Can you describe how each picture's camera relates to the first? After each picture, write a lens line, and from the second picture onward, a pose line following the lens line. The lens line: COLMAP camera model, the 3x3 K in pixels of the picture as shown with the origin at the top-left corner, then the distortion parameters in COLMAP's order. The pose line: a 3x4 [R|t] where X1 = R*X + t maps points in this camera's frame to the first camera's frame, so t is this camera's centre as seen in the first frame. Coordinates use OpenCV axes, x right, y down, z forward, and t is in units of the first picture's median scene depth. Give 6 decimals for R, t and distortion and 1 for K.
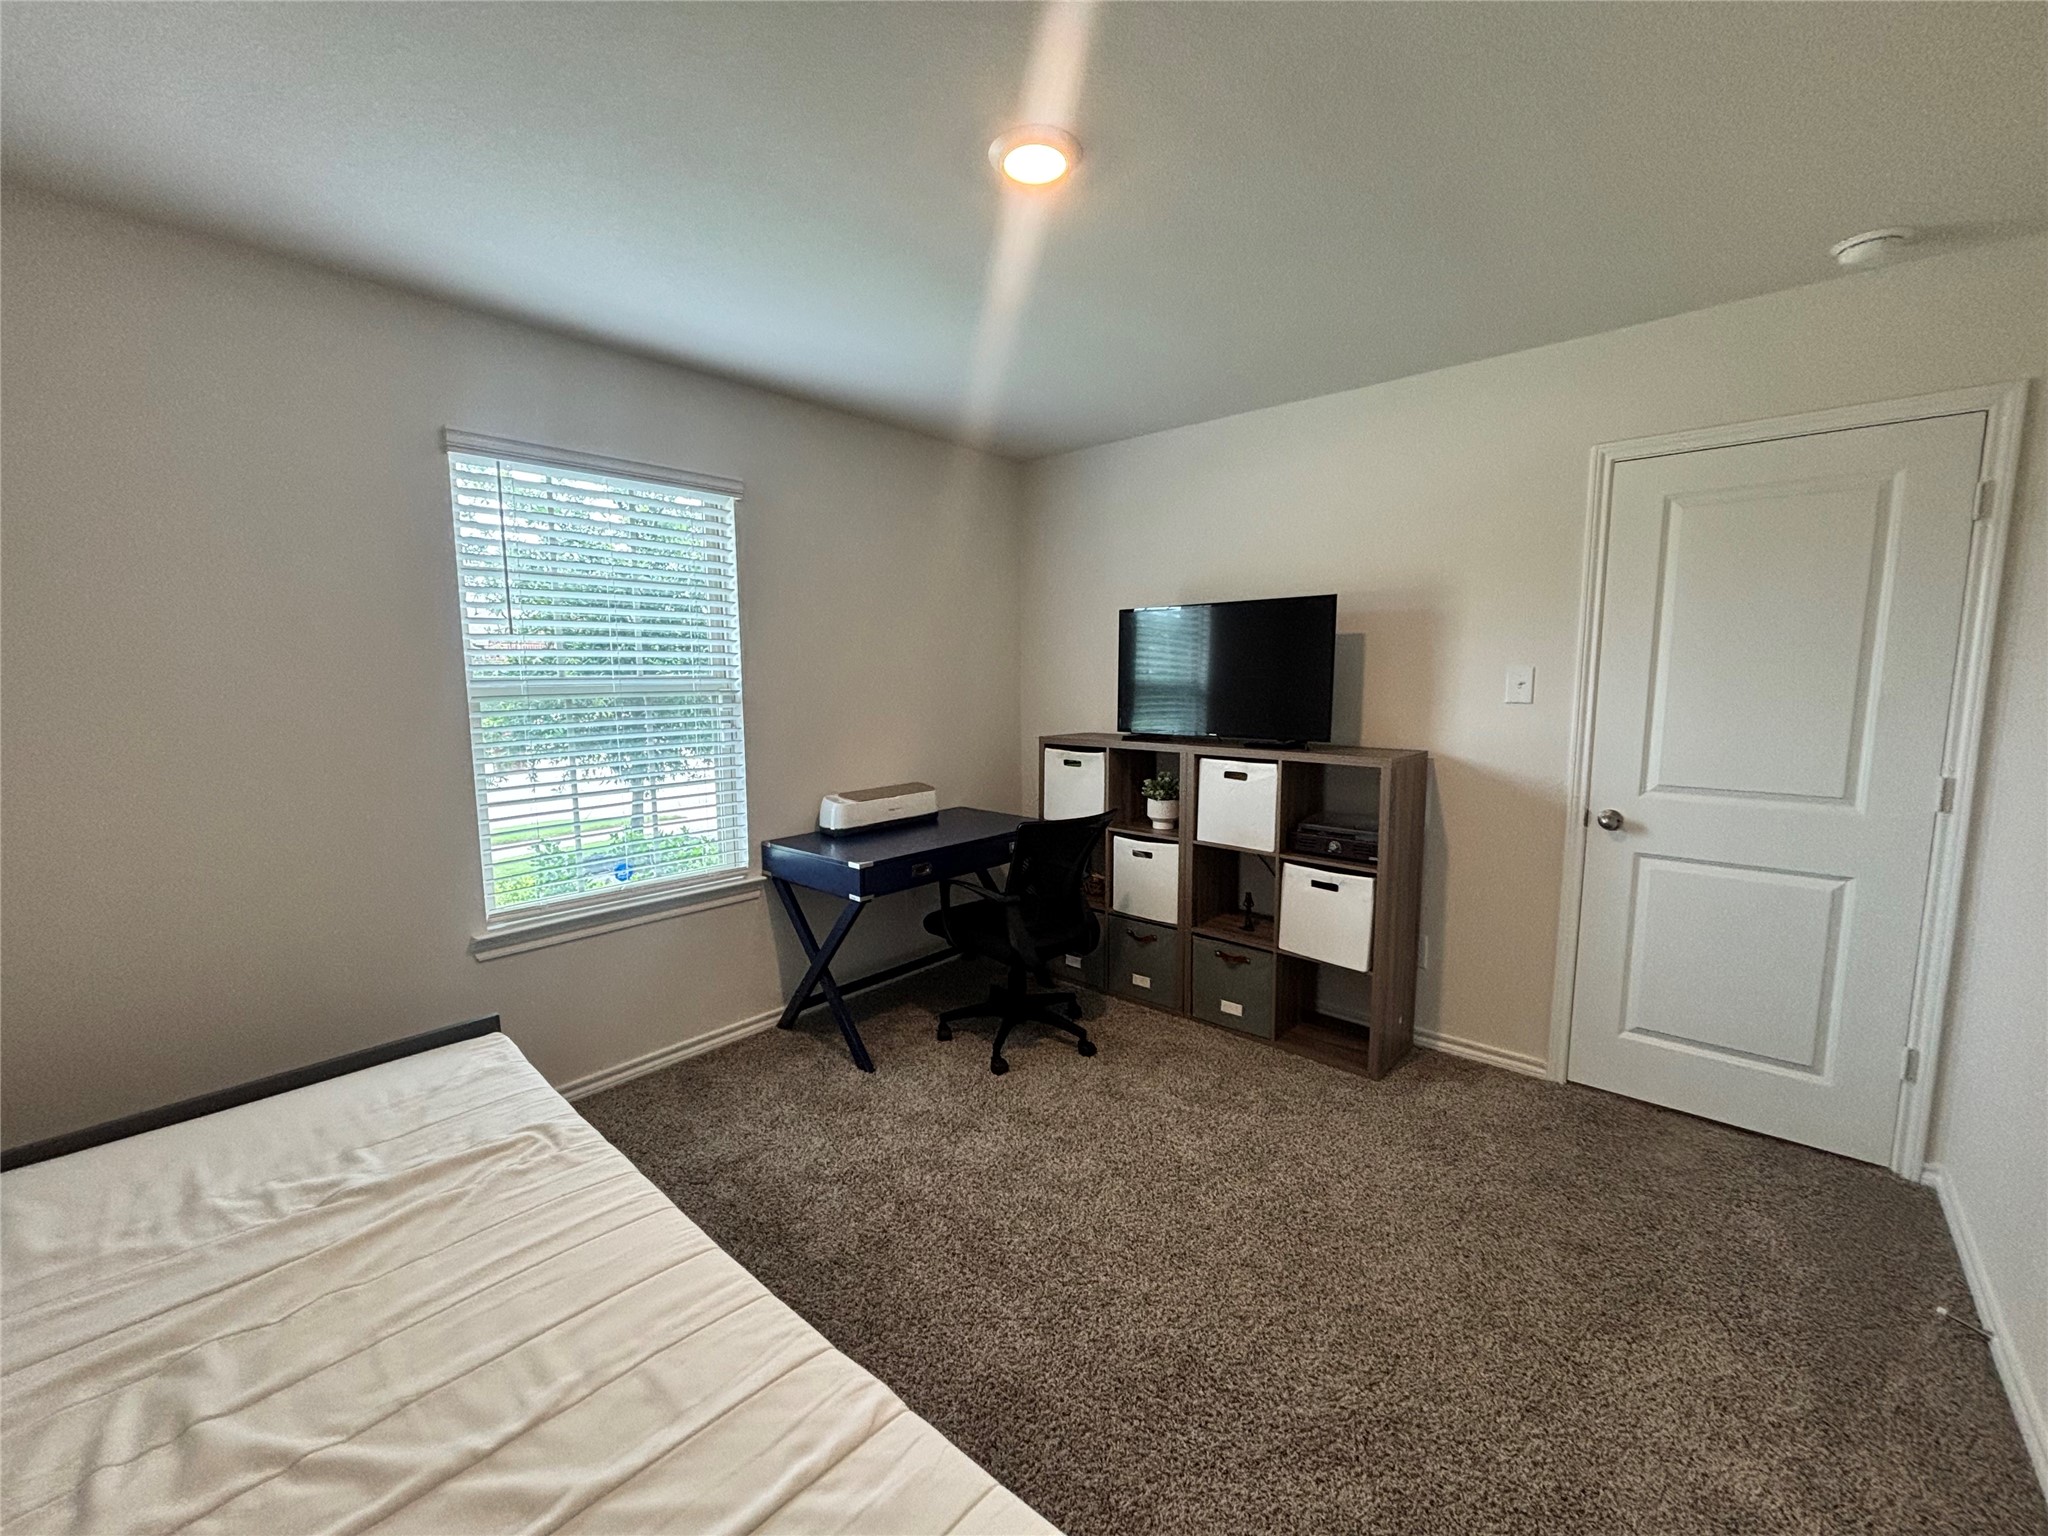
lens RADIAL K [[824.7, 0, 1024.0], [0, 824.7, 768.0], [0, 0, 1]] dist [0.002671, 0.000211]
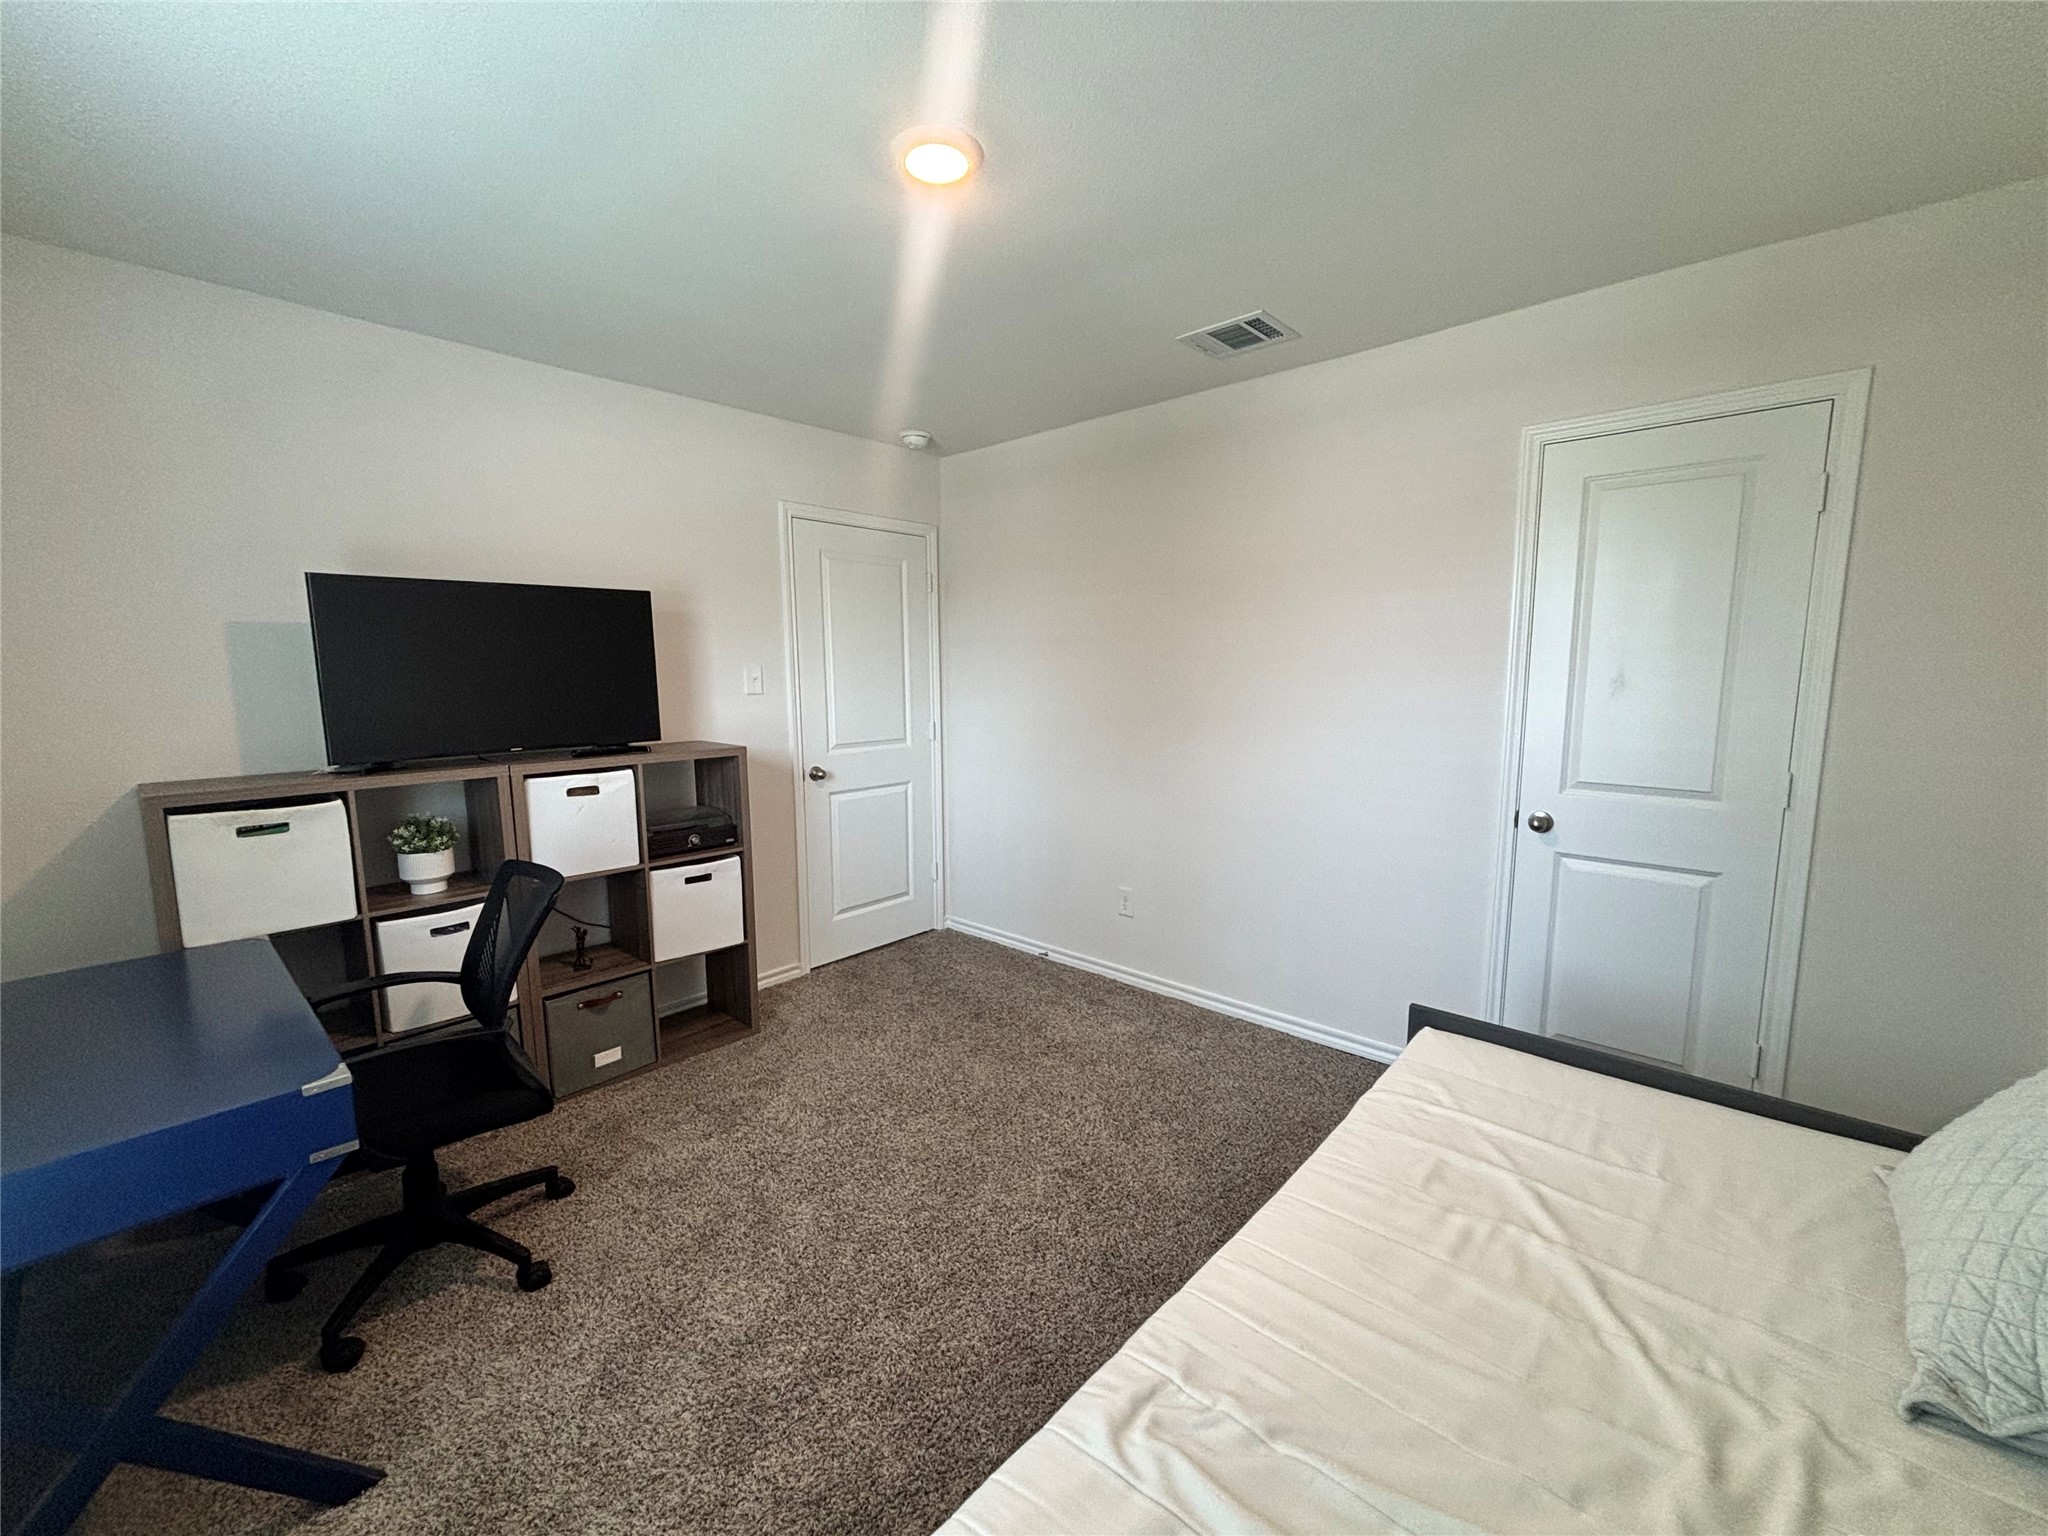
lens RADIAL K [[824.7, 0, 1024.0], [0, 824.7, 768.0], [0, 0, 1]] dist [0.002671, 0.000211]
pose [[0.016723, -0.122401, 0.992340, -0.648256], [0.123147, 0.985174, 0.119442, -0.067130], [-0.992248, 0.120206, 0.031548, 0.572743]]
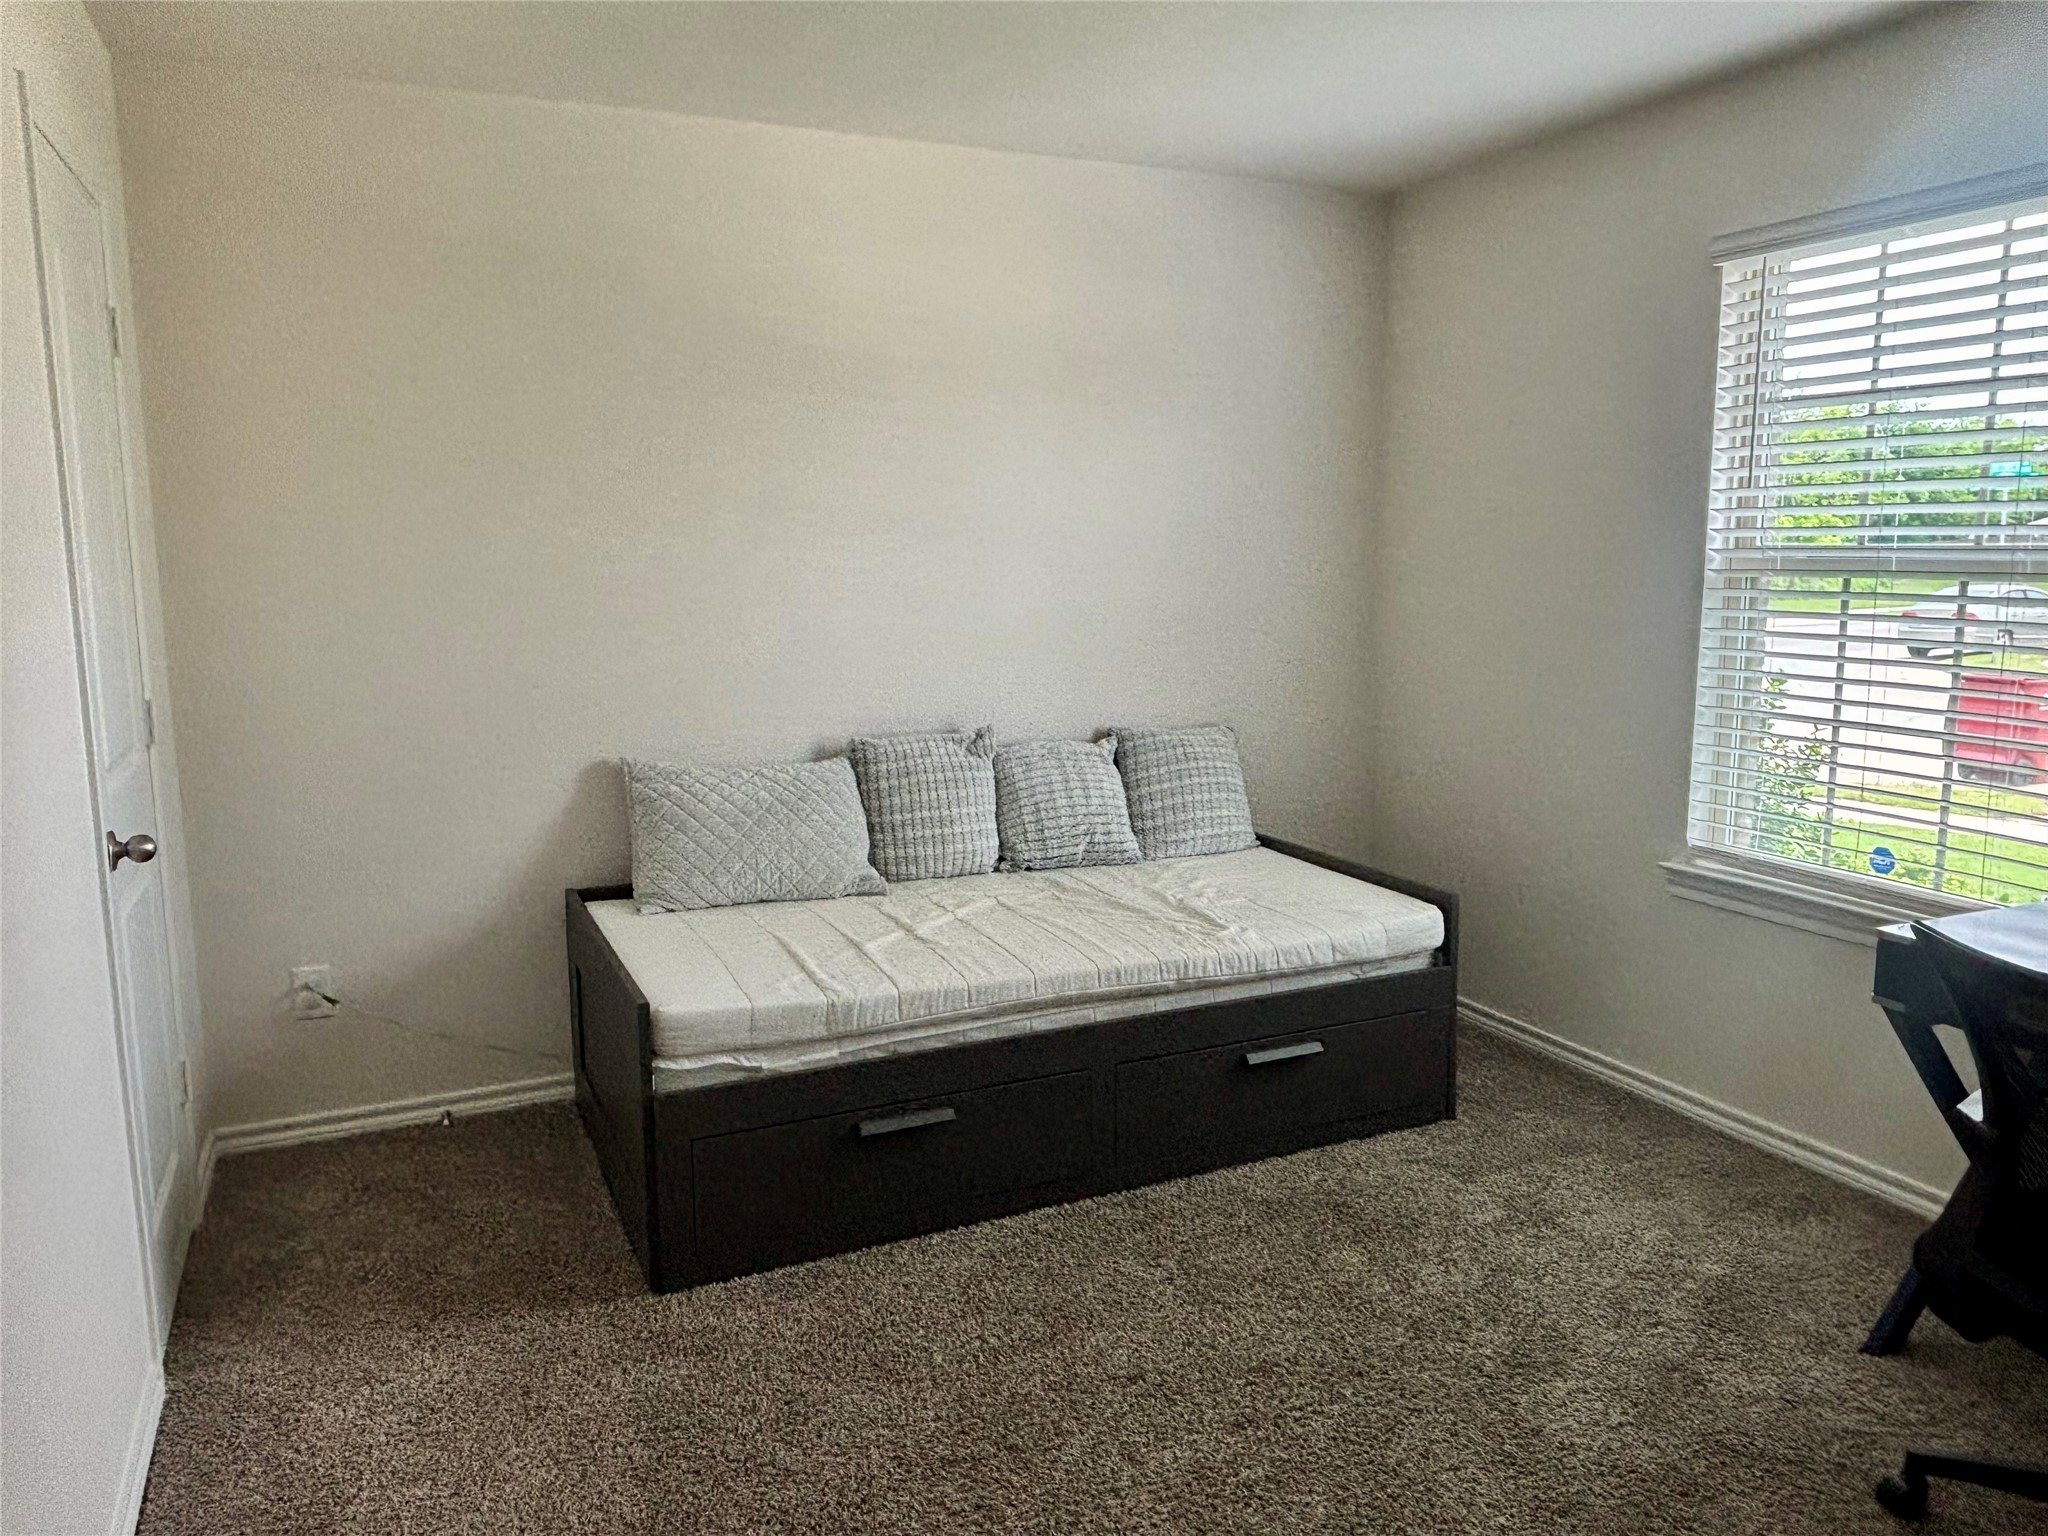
lens RADIAL K [[1546.0, 0, 1024.0], [0, 1546.0, 768.0], [0, 0, 1]] dist [0.010626, 0.002453]
pose [[-0.384772, 0.142037, -0.912018, 0.855713], [-0.109349, 0.974116, 0.197841, -0.106156], [0.916512, 0.175852, -0.359281, 0.839131]]
